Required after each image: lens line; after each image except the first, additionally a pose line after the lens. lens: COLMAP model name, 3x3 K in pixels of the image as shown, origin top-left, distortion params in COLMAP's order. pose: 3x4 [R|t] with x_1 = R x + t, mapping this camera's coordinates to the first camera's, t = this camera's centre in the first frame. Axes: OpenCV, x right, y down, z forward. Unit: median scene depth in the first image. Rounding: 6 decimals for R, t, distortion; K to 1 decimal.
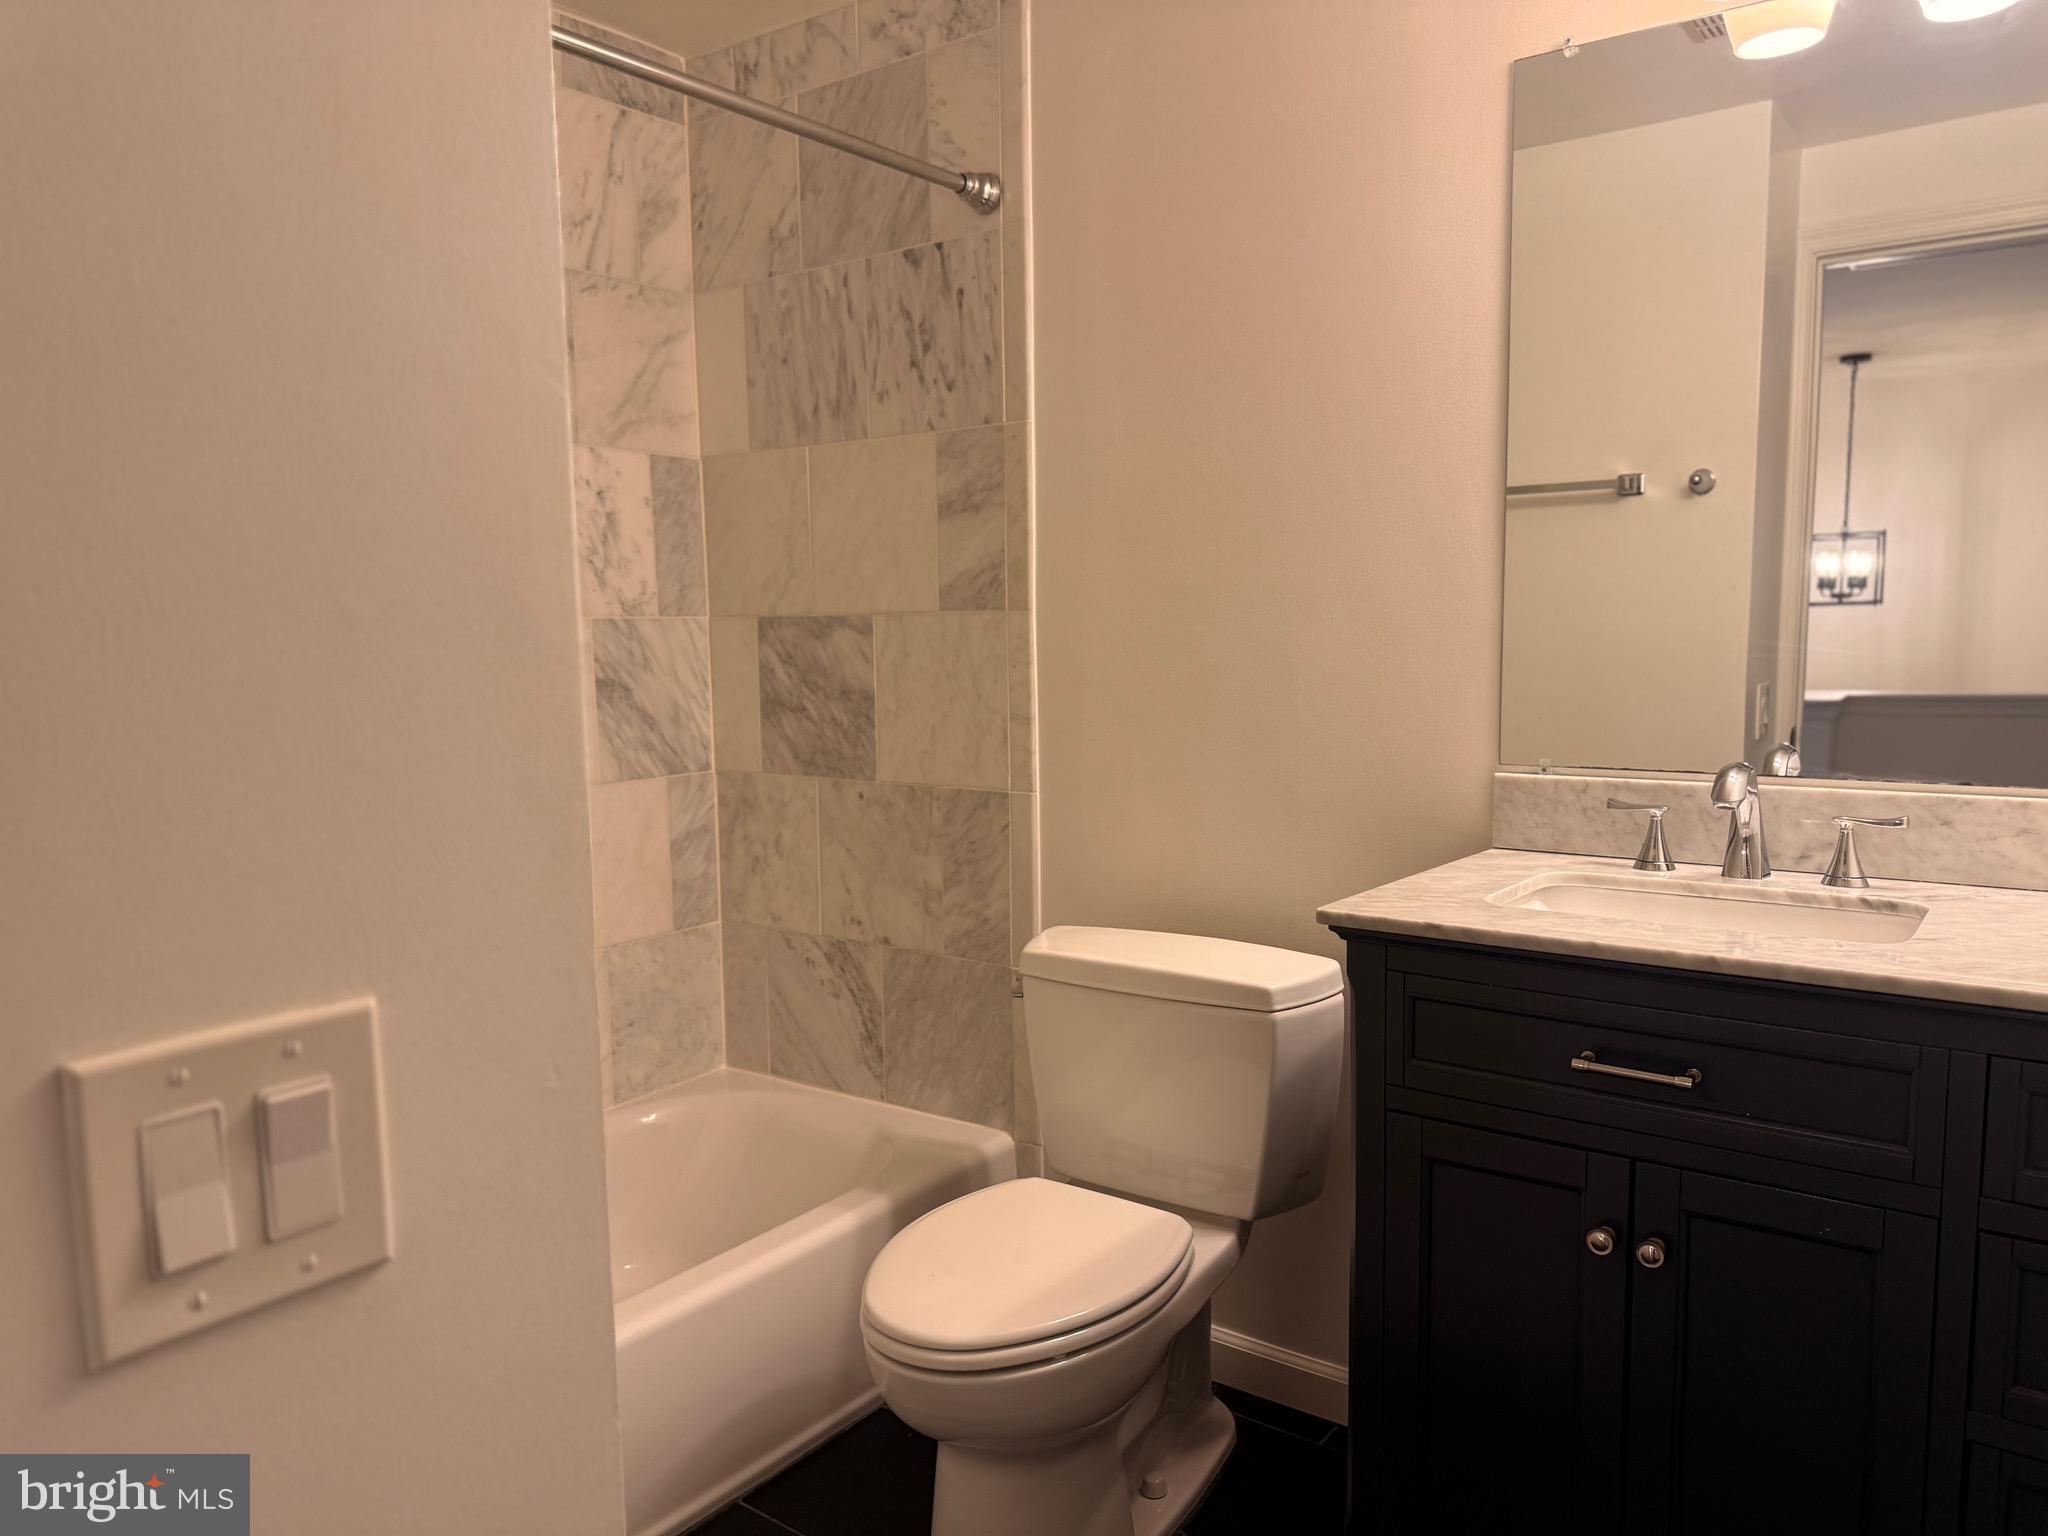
lens RADIAL K [[1443.2, 0, 1003.0], [0, 1443.2, 788.6], [0, 0, 1]] dist [0.042403, -0.050875]
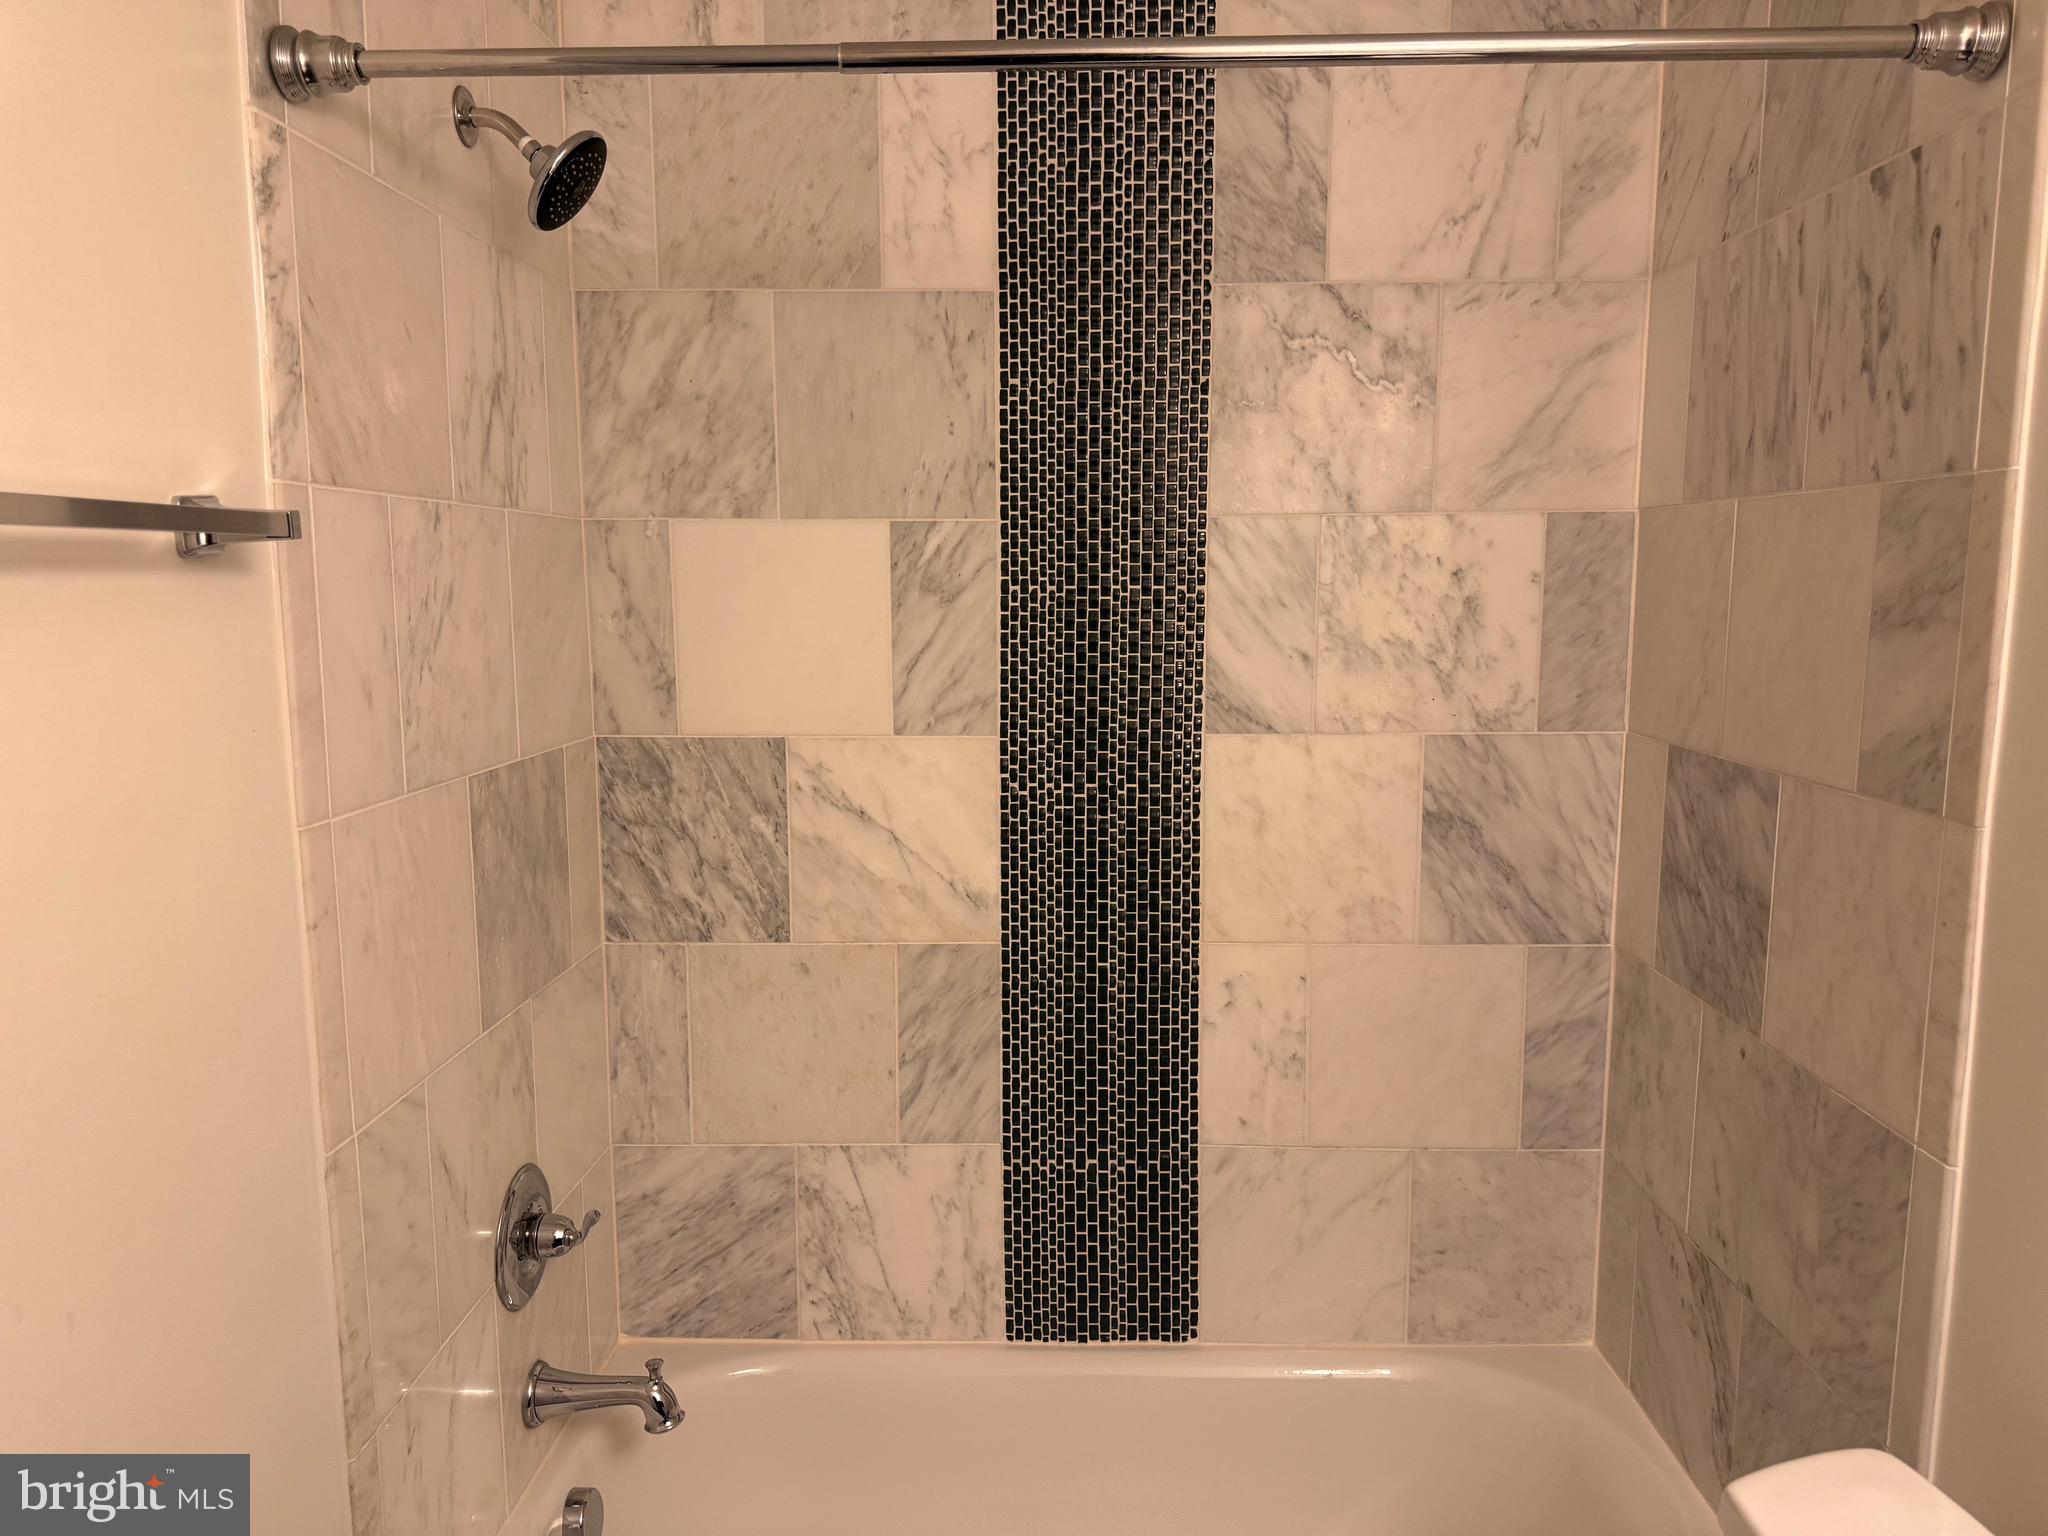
lens RADIAL K [[1443.2, 0, 1029.5], [0, 1443.2, 780.1], [0, 0, 1]] dist [0.042403, -0.050875]
pose [[0.596791, 0.121337, -0.793169, 0.205079], [-0.097037, 0.992159, 0.078766, -0.132717], [0.796507, 0.029960, 0.603886, 0.361927]]
